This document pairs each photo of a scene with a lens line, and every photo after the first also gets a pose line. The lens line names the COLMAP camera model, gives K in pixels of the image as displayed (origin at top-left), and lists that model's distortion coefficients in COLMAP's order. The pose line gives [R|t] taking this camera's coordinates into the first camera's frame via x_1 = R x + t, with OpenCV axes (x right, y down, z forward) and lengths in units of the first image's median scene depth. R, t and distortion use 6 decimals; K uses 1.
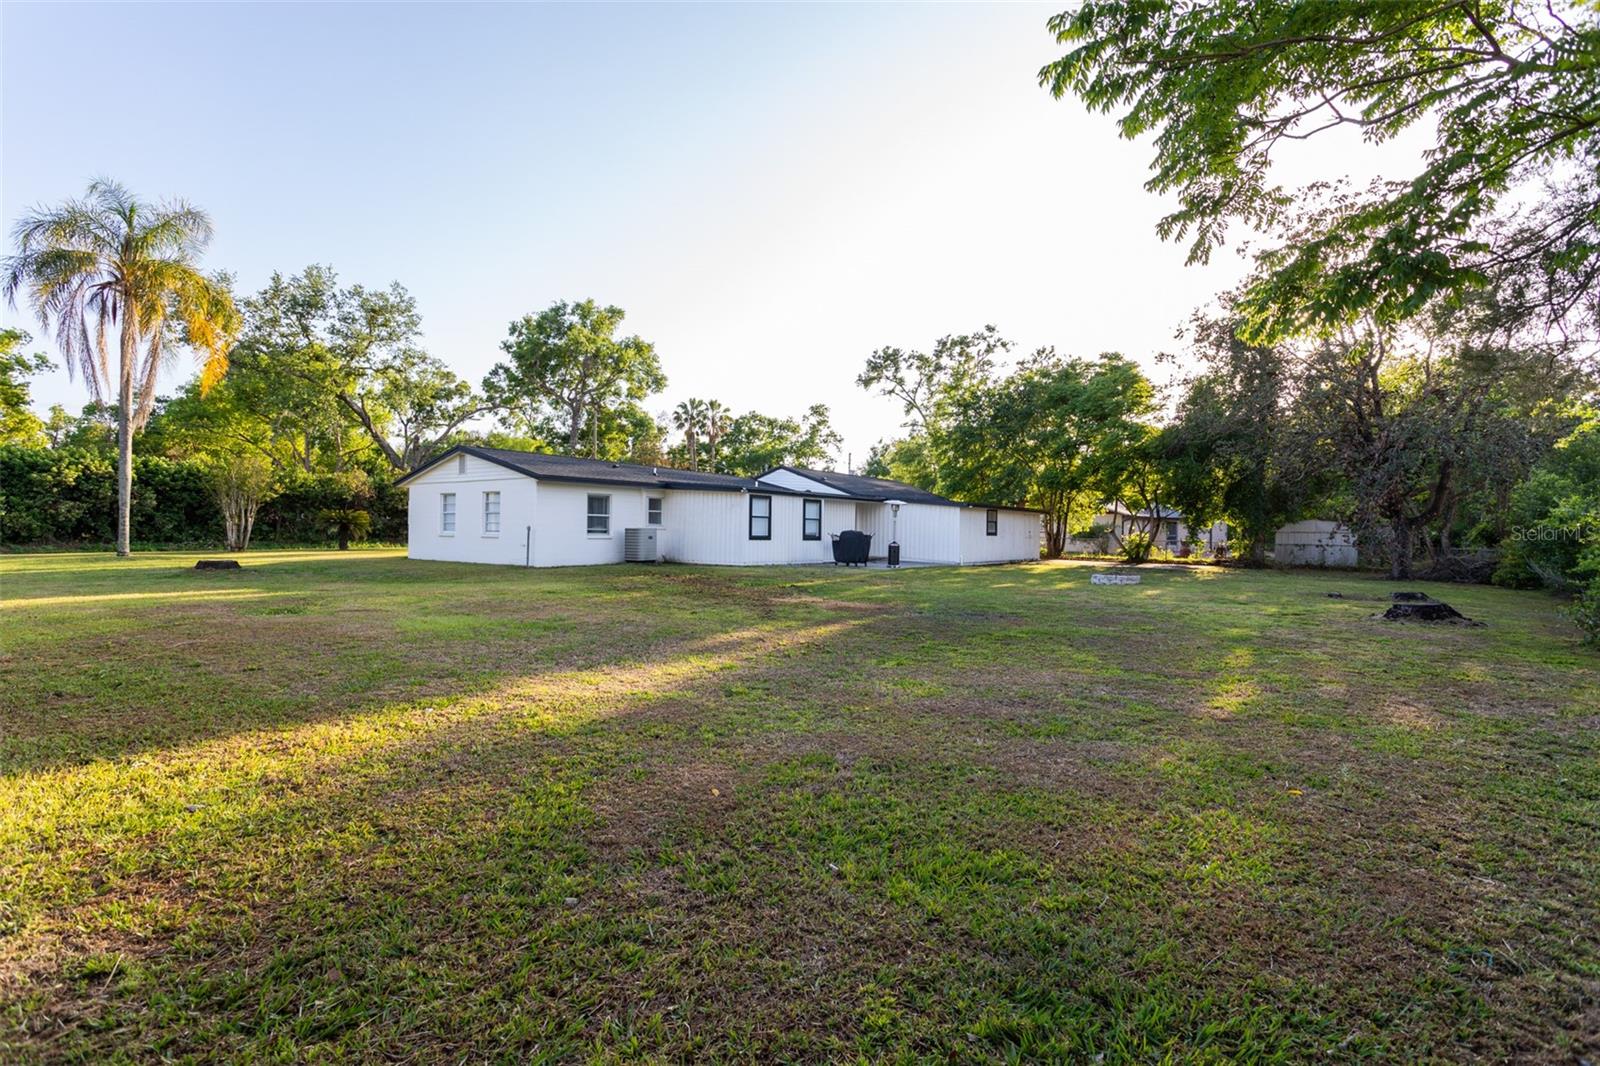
lens RADIAL K [[760.0, 0, 806.2], [0, 760.0, 528.7], [0, 0, 1]] dist [-0.000837, 0.000477]
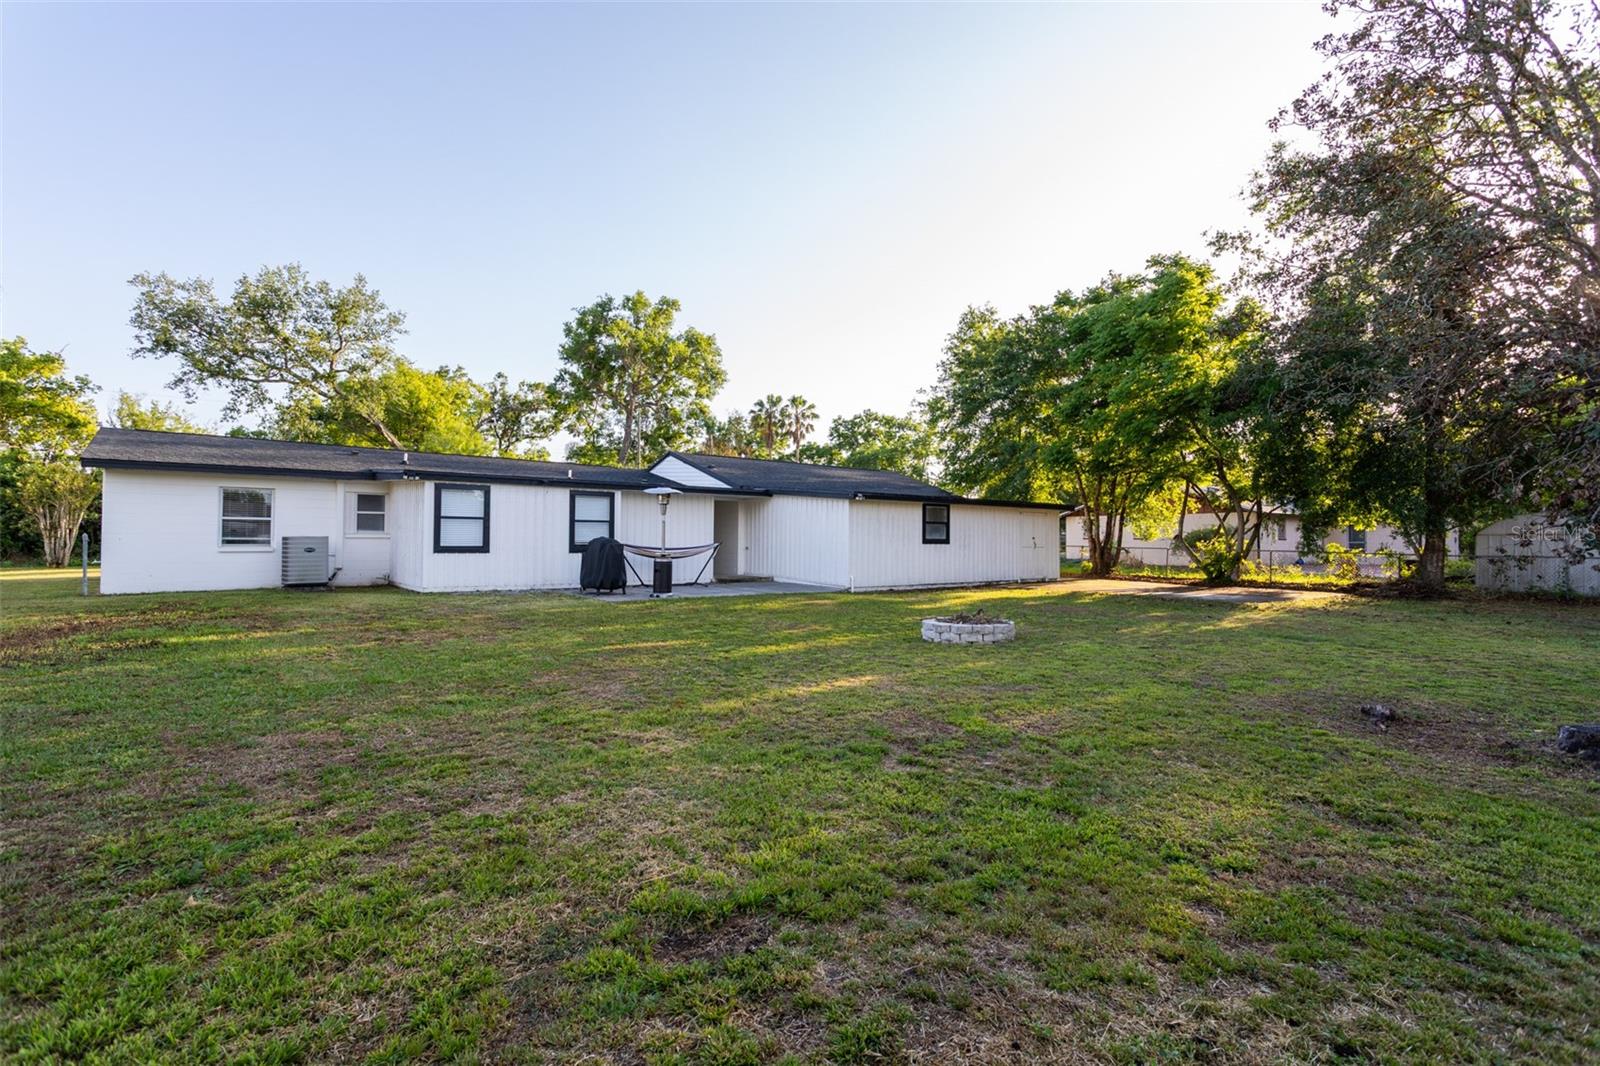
lens RADIAL K [[760.0, 0, 806.2], [0, 760.0, 528.7], [0, 0, 1]] dist [-0.000837, 0.000477]
pose [[0.966818, -0.012497, -0.255161, 0.218973], [0.008840, 0.999841, -0.015473, 0.003776], [0.255314, 0.012704, 0.966775, 0.249809]]
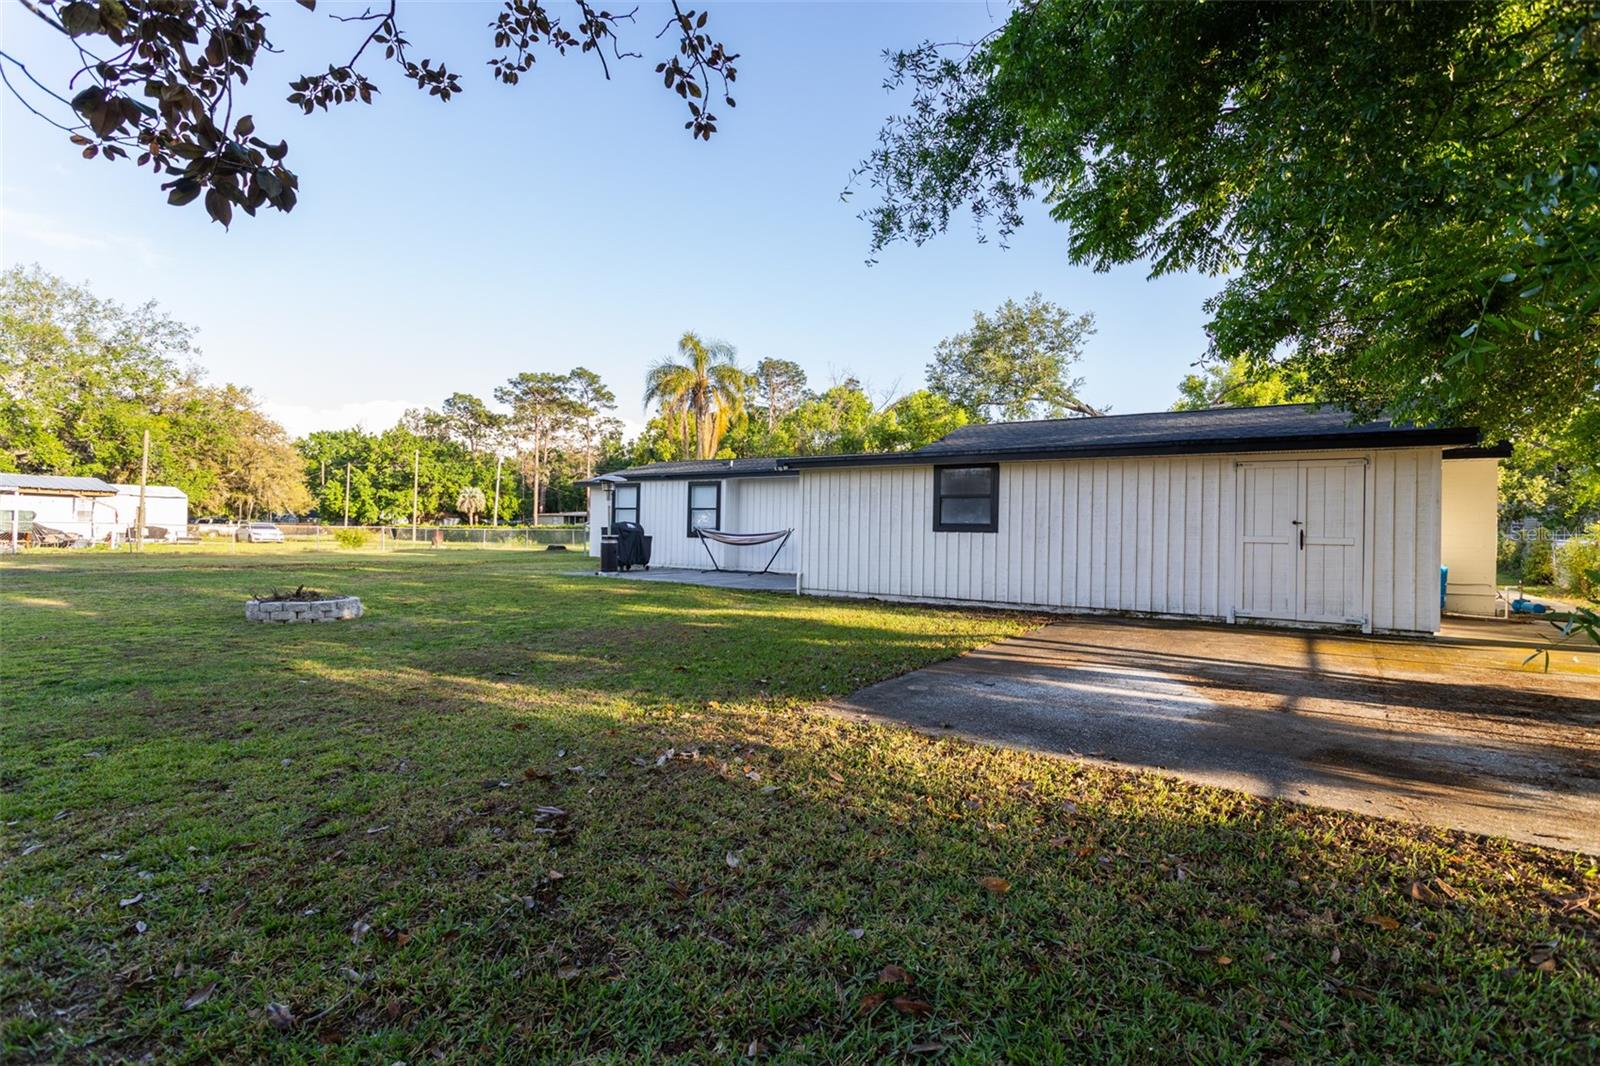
lens RADIAL K [[760.0, 0, 806.2], [0, 760.0, 528.7], [0, 0, 1]] dist [-0.000837, 0.000477]
pose [[0.049328, -0.015401, -0.998664, 0.453137], [-0.010742, 0.999815, -0.015949, 0.010573], [0.998725, 0.011514, 0.049153, 0.650957]]
